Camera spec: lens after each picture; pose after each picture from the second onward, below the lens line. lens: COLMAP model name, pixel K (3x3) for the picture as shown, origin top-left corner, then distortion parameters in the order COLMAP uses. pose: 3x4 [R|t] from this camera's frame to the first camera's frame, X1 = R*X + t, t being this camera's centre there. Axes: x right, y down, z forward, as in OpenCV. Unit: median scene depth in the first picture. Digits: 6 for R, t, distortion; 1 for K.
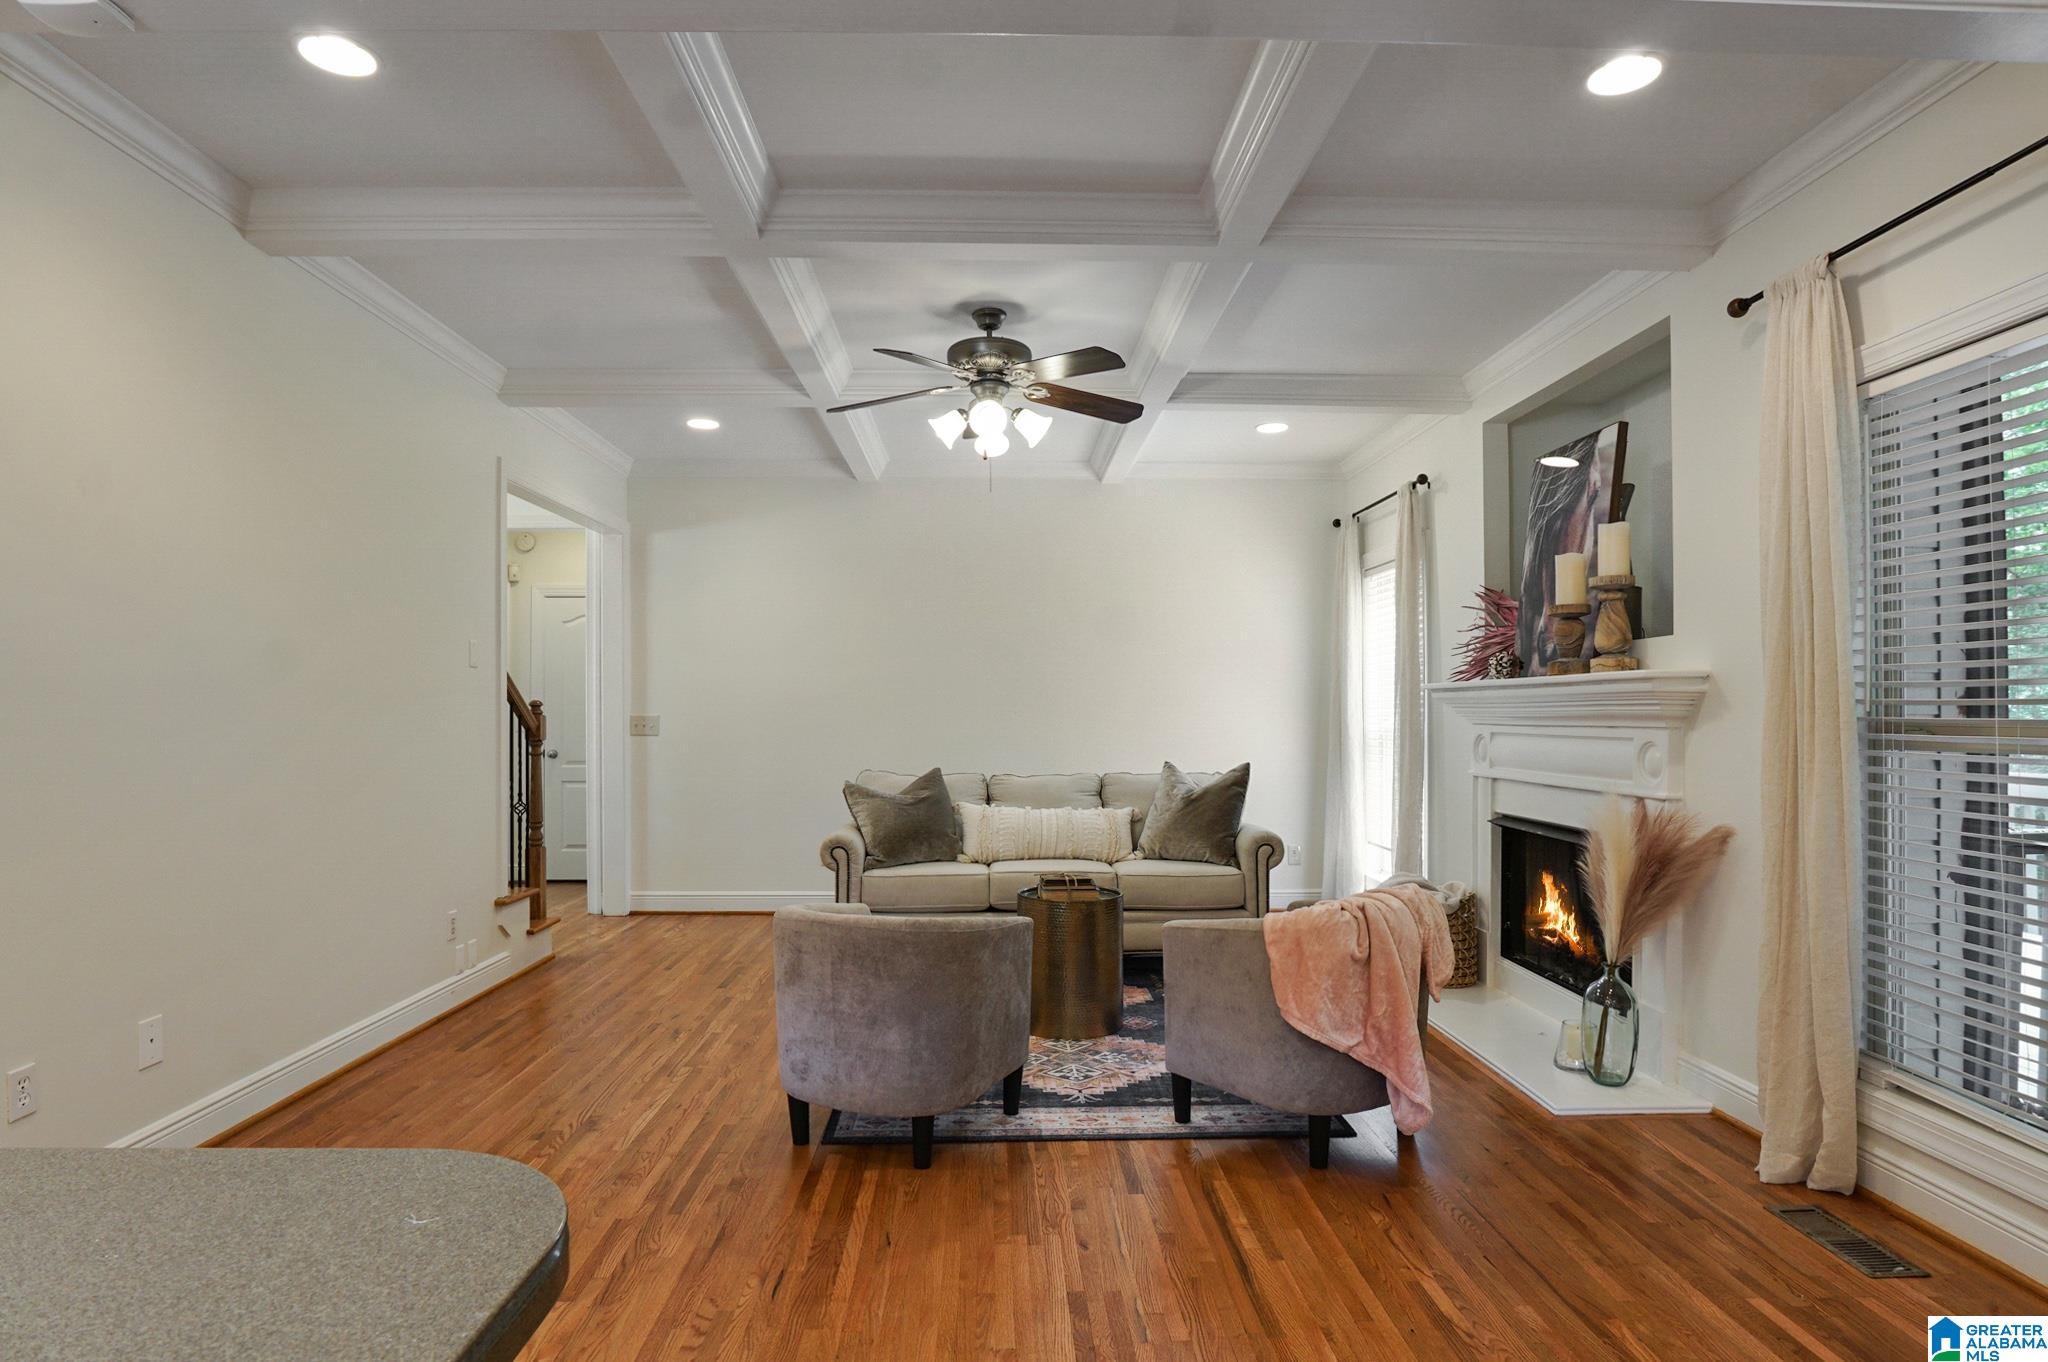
lens RADIAL K [[1107.9, 0, 1023.1], [0, 1107.9, 703.2], [0, 0, 1]] dist [-0.035202, 0.010788]
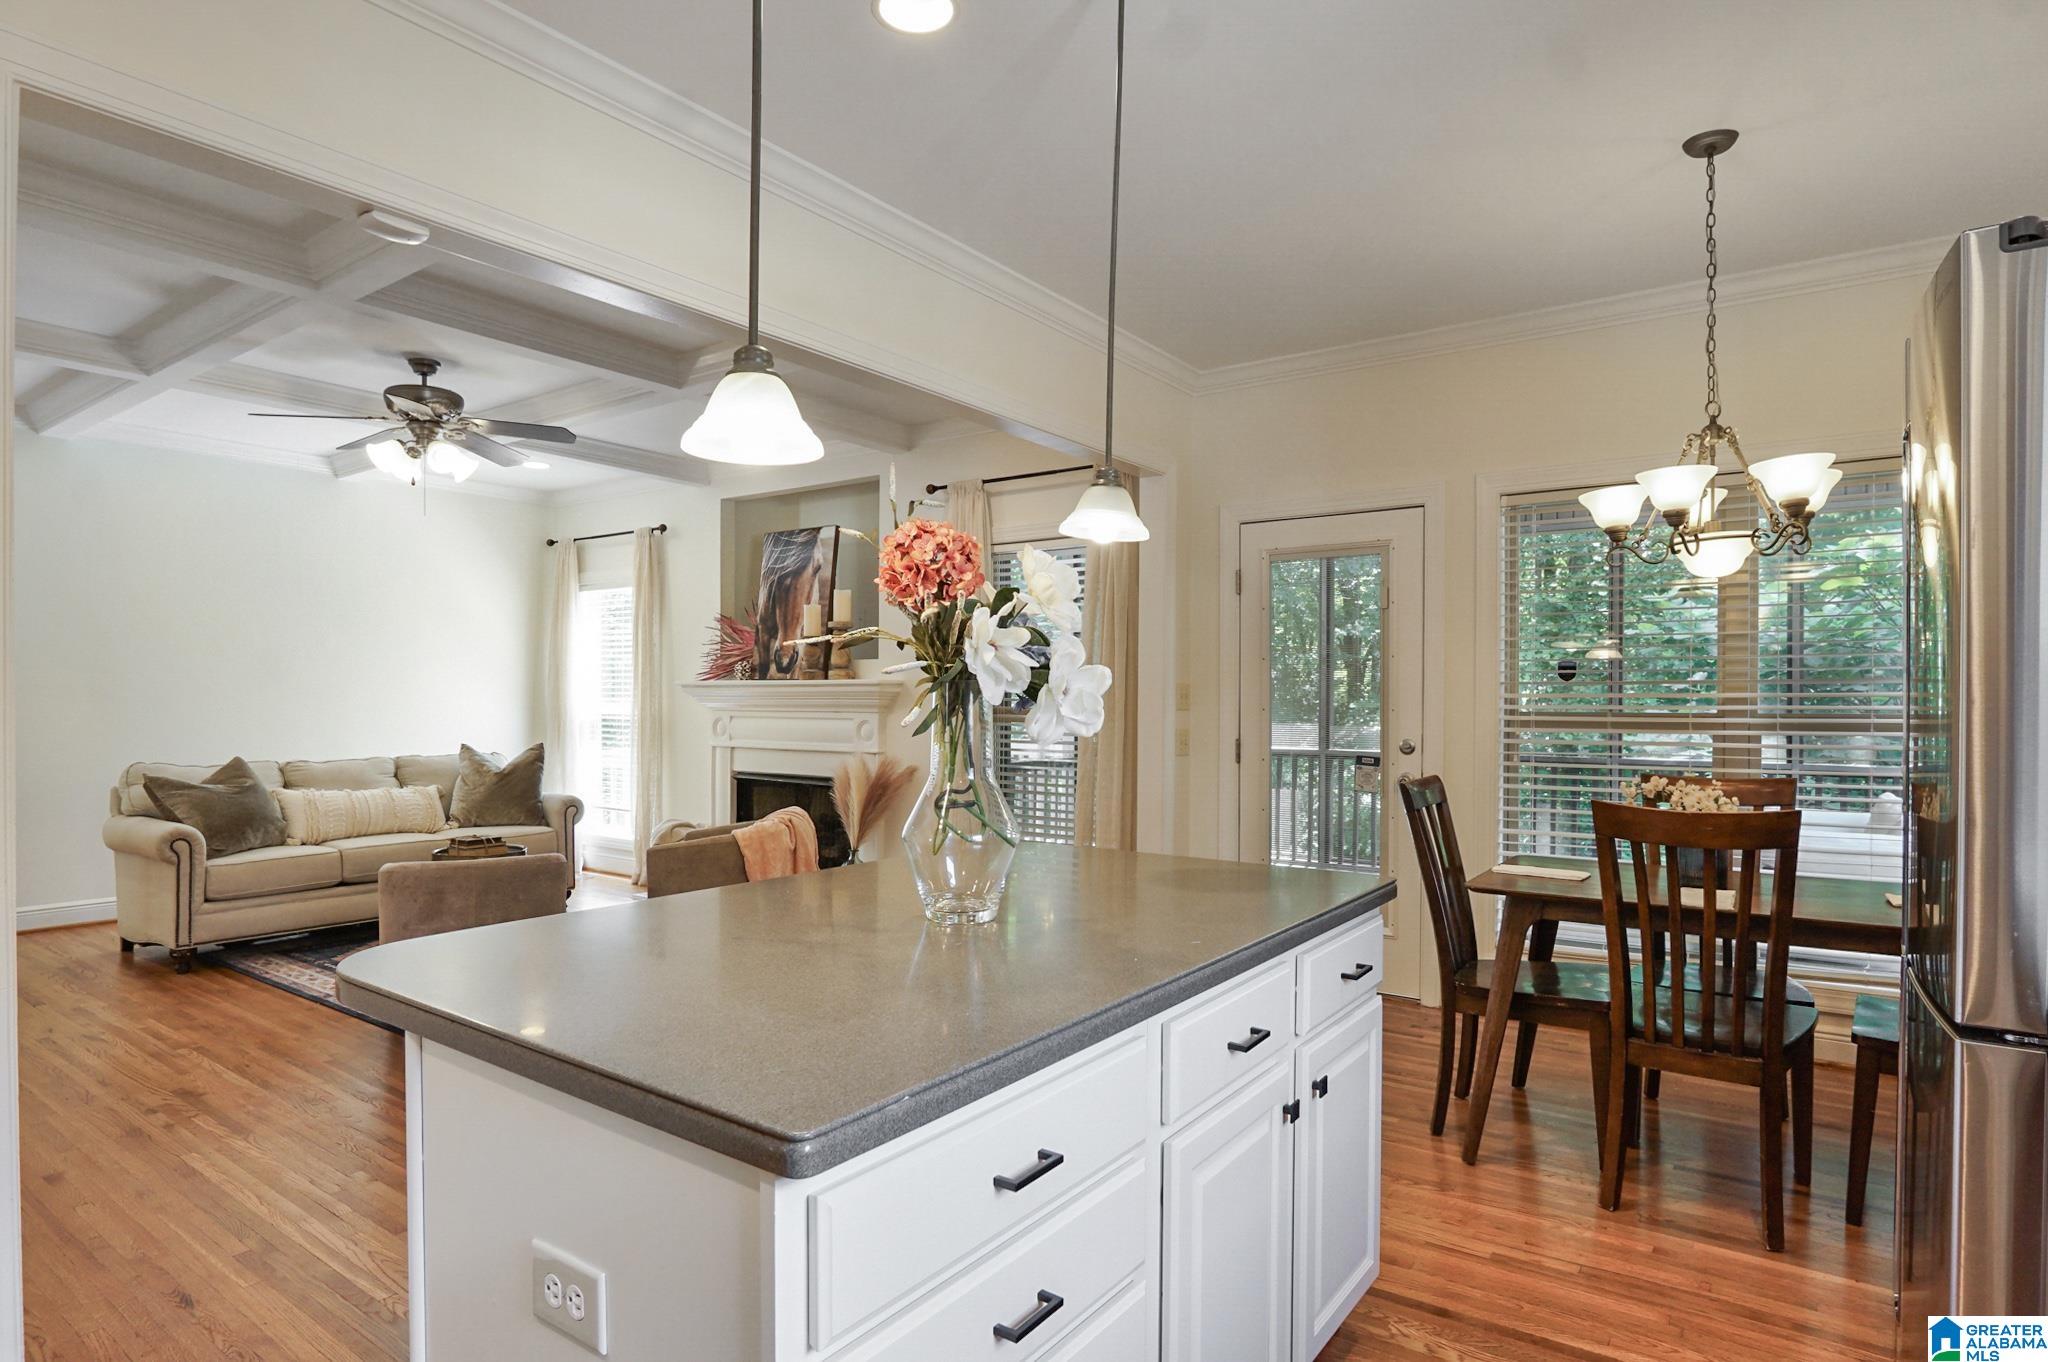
lens RADIAL K [[1109.9, 0, 1019.0], [0, 1109.9, 708.7], [0, 0, 1]] dist [-0.030874, 0.010566]
pose [[0.610393, -0.006849, 0.792069, -0.684614], [-0.010332, 0.999809, 0.016608, -0.014889], [-0.792032, -0.018321, 0.610205, -0.262806]]
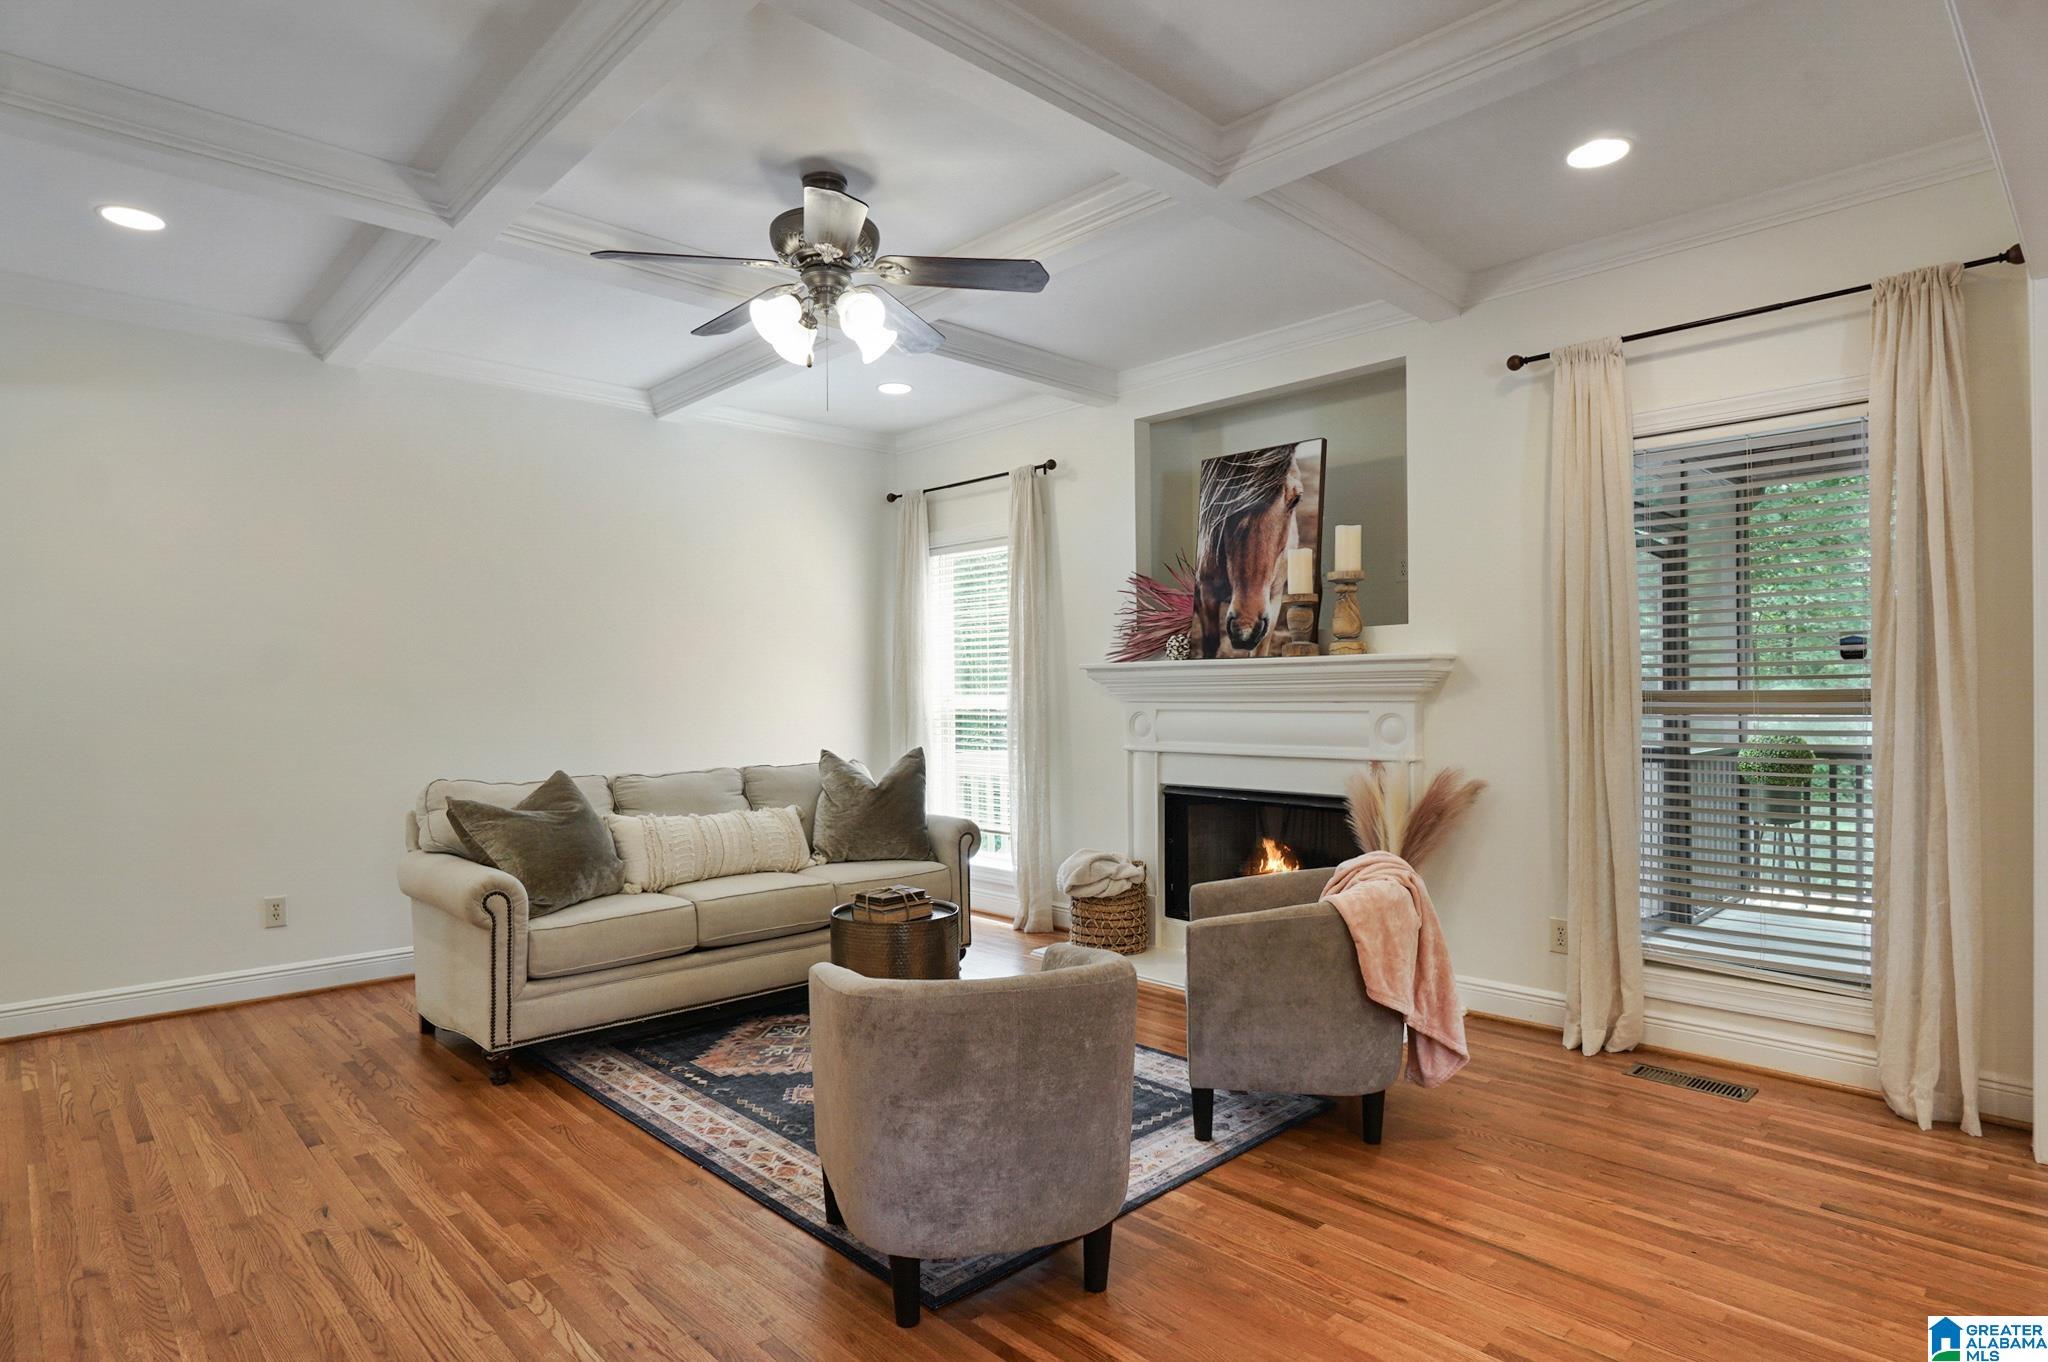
lens RADIAL K [[1102.3, 0, 1021.6], [0, 1102.3, 694.7], [0, 0, 1]] dist [-0.024451, 0.001977]
pose [[0.743749, -0.009122, 0.668397, -0.535203], [0.003541, 0.999947, 0.009706, 0.002170], [-0.668450, -0.004851, 0.743741, 0.397399]]
